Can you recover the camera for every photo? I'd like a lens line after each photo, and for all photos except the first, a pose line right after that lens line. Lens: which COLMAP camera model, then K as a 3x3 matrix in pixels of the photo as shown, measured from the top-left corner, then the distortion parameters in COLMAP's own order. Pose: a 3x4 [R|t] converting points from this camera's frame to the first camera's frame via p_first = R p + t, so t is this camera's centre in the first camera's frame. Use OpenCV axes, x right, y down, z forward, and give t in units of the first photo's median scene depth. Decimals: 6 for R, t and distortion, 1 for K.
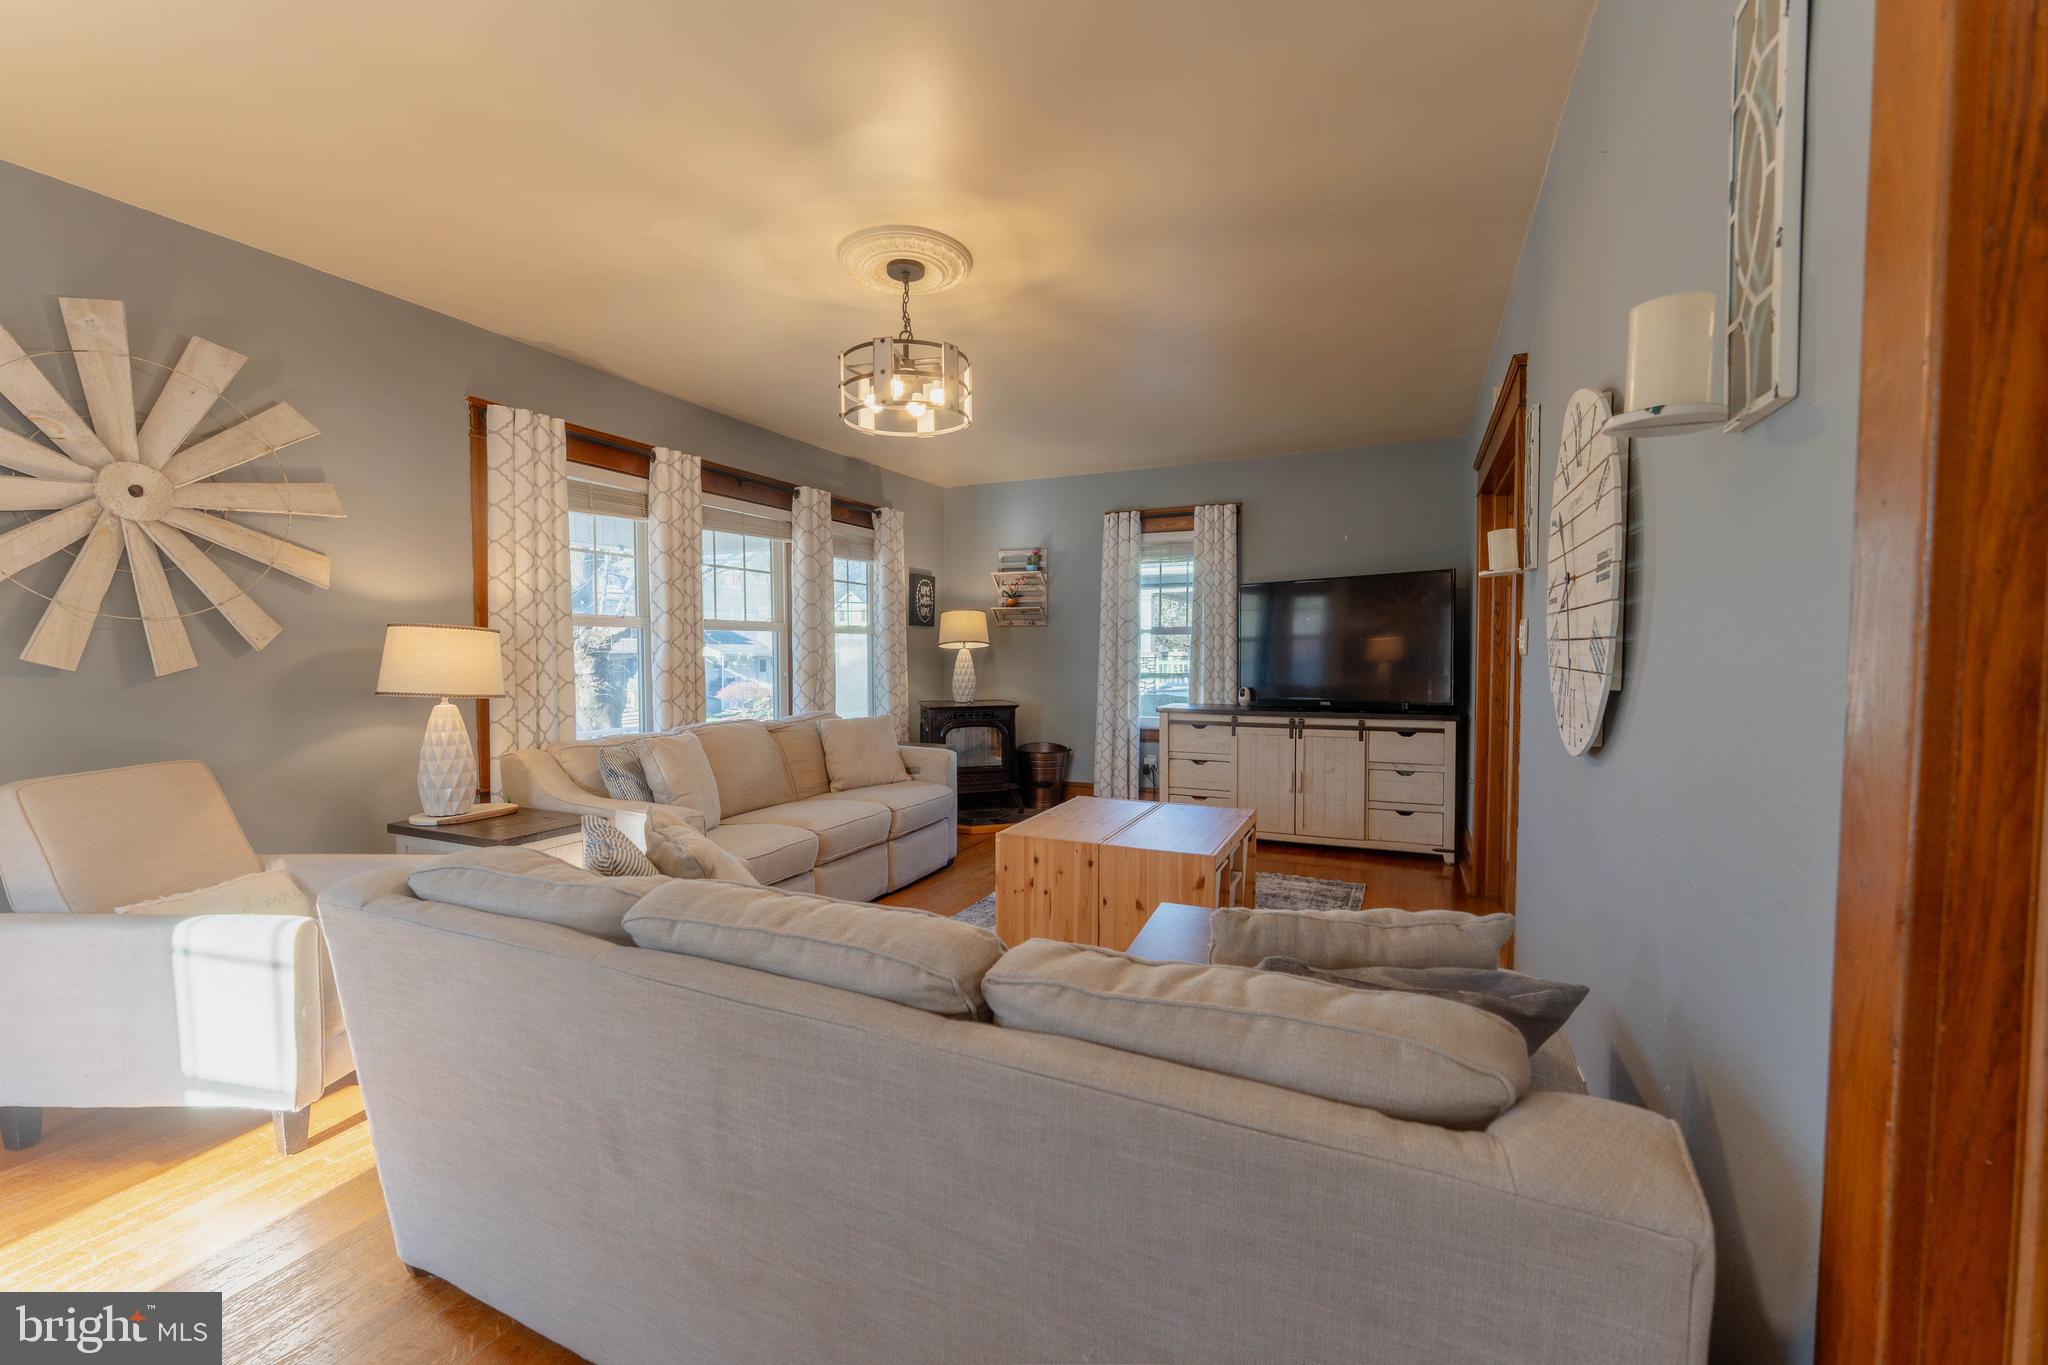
lens RADIAL K [[832.9, 0, 1024.0], [0, 832.9, 682.5], [0, 0, 1]] dist [-0.002399, -0.000181]
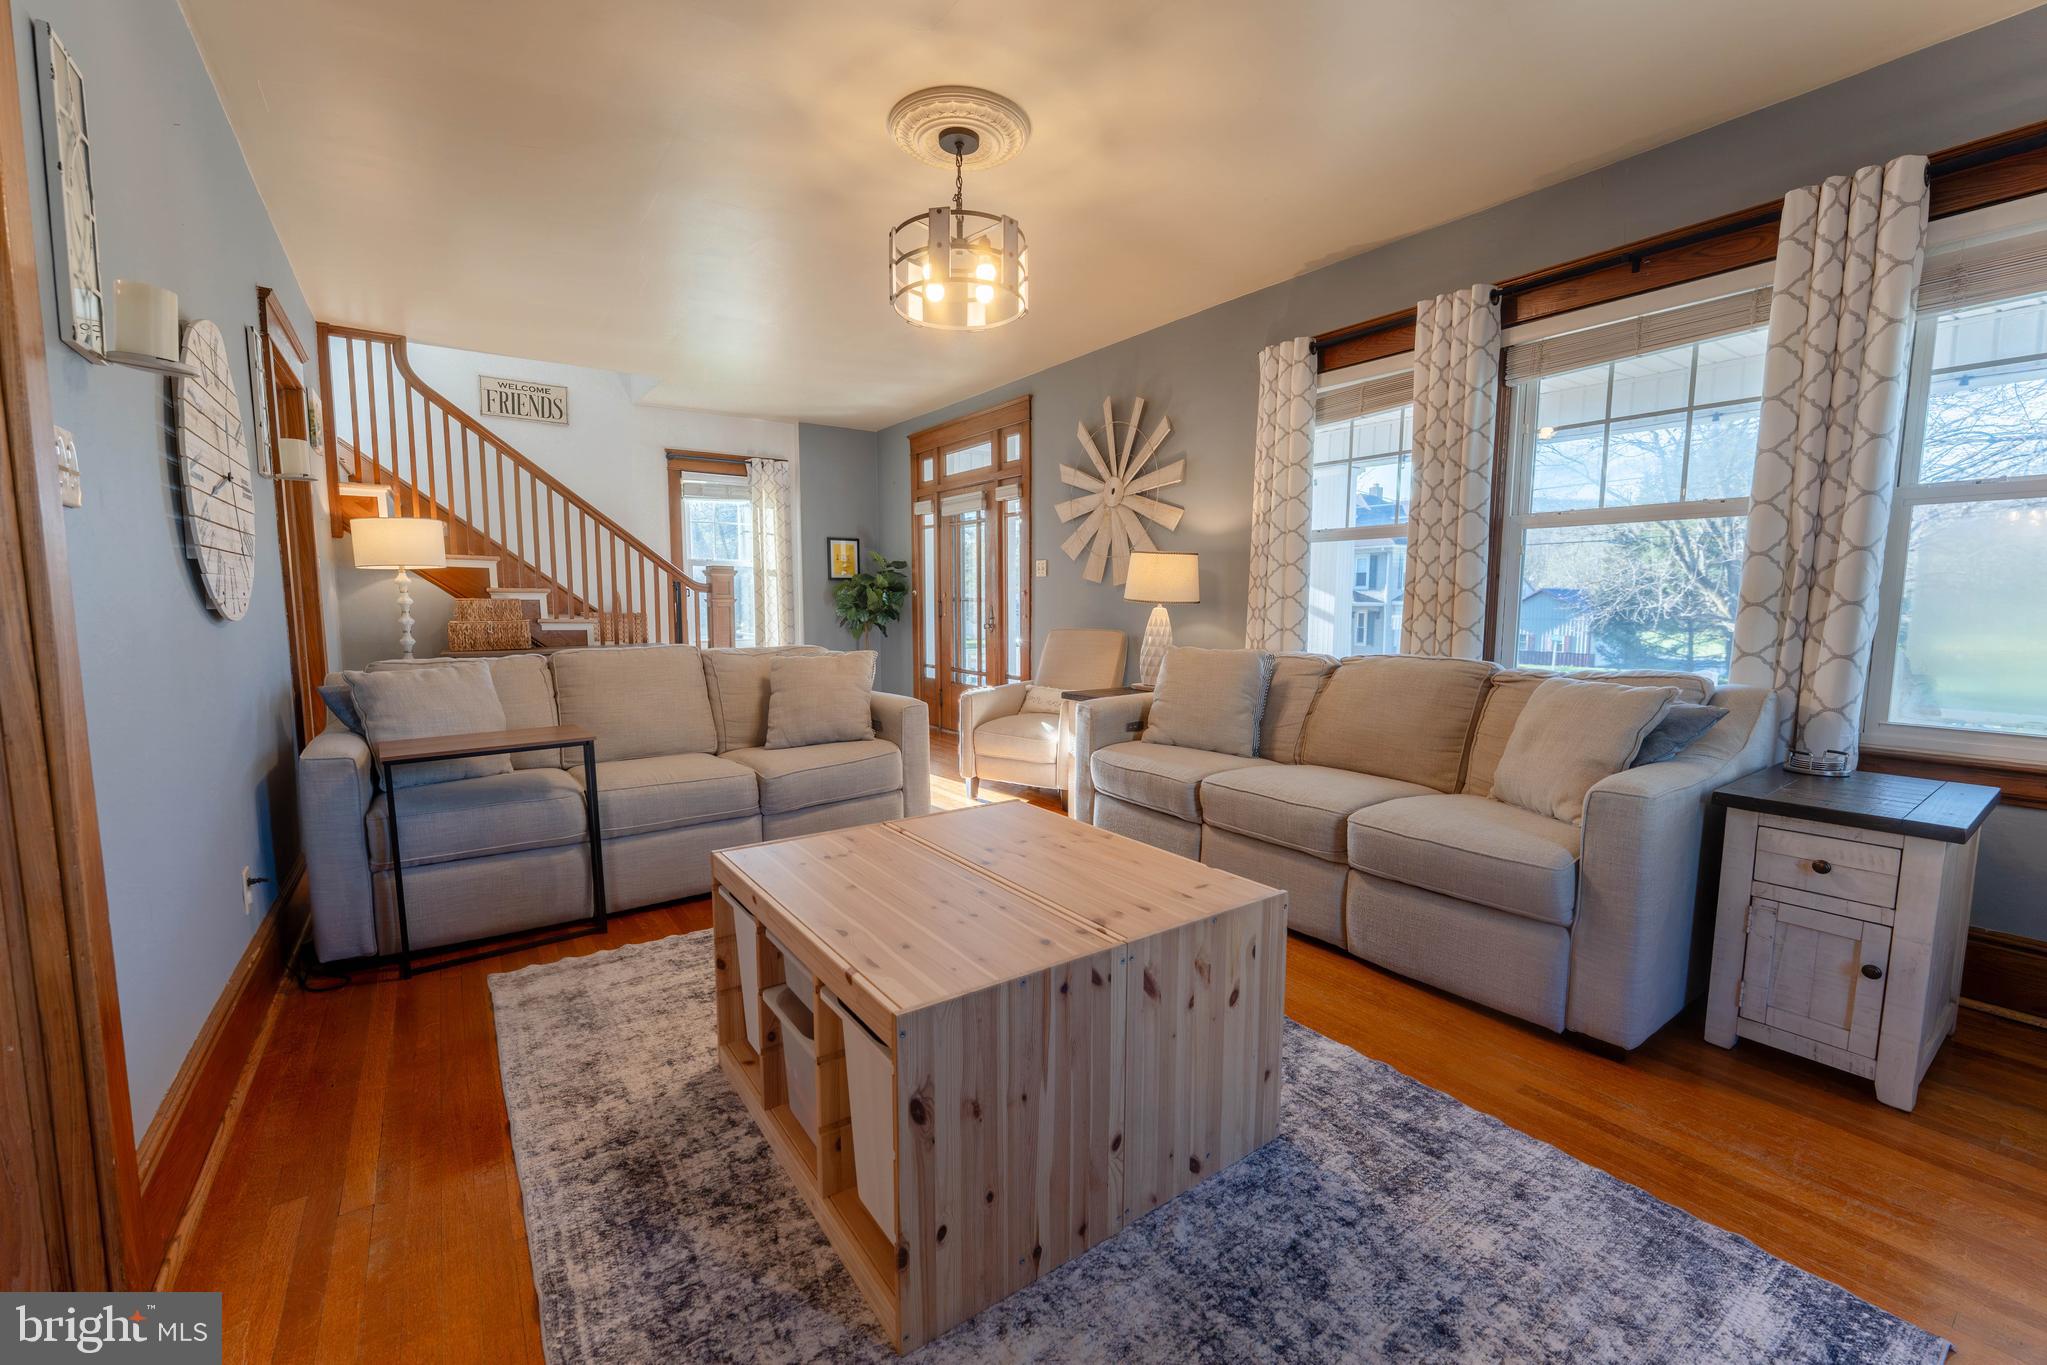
lens RADIAL K [[832.5, 0, 1023.5], [0, 832.5, 682.5], [0, 0, 1]] dist [-0.002399, -0.000181]
pose [[-0.506955, 0.092526, -0.856992, 0.528040], [-0.028592, 0.991870, 0.124002, -0.013218], [0.861498, 0.087366, -0.500188, 1.241973]]
